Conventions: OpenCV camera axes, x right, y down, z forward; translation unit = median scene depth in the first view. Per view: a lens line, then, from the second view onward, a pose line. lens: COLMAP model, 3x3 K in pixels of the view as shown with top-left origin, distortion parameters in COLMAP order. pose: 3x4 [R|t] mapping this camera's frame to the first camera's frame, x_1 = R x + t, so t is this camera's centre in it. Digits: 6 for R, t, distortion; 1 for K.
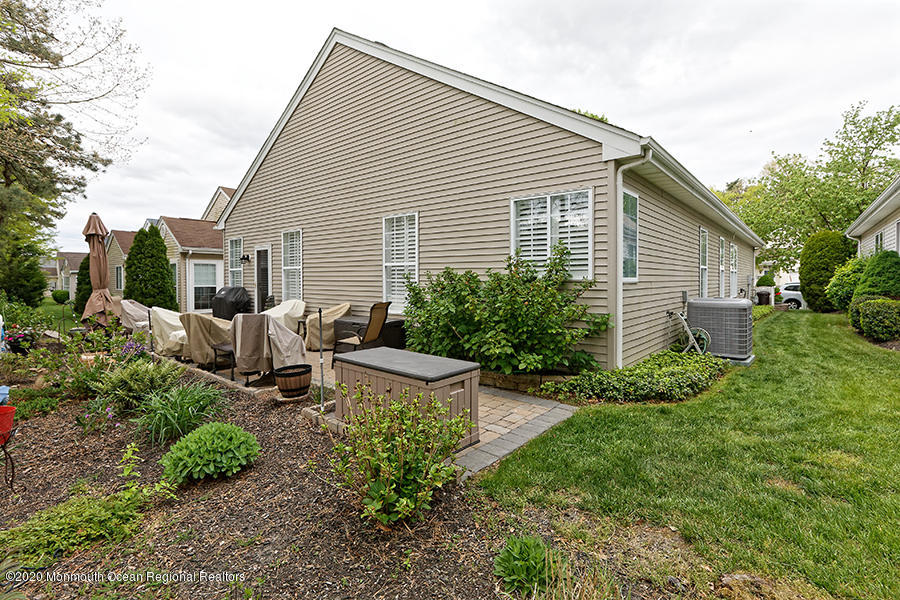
lens RADIAL K [[425.4, 0, 449.5], [0, 425.4, 296.4], [0, 0, 1]] dist [-0.015256, 0.001865]
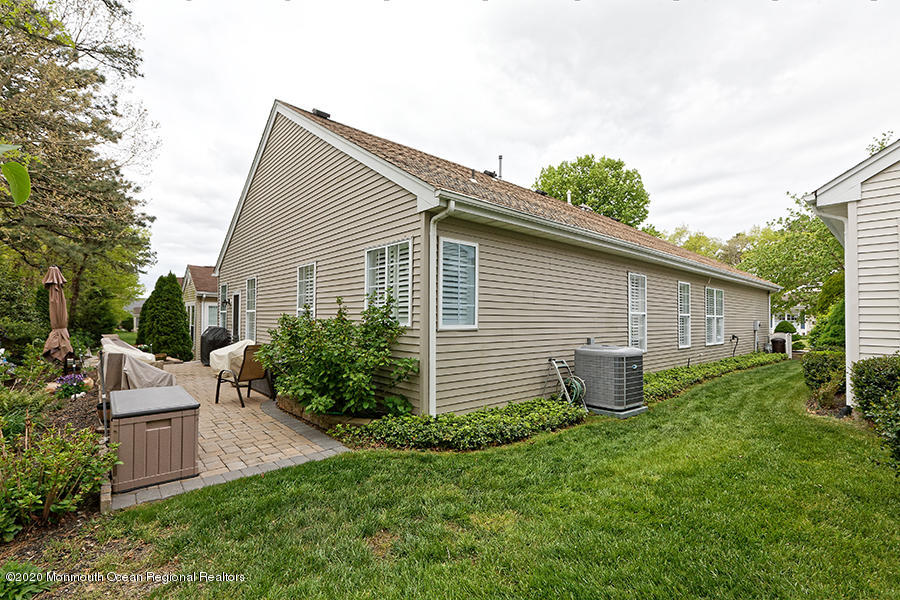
lens RADIAL K [[408.4, 0, 458.8], [0, 408.4, 318.5], [0, 0, 1]] dist [-0.007622, 0.001790]
pose [[0.989511, 0.009480, -0.144144, 0.370822], [-0.015931, 0.998919, -0.043664, -0.010895], [0.143575, 0.045502, 0.988593, 0.020775]]
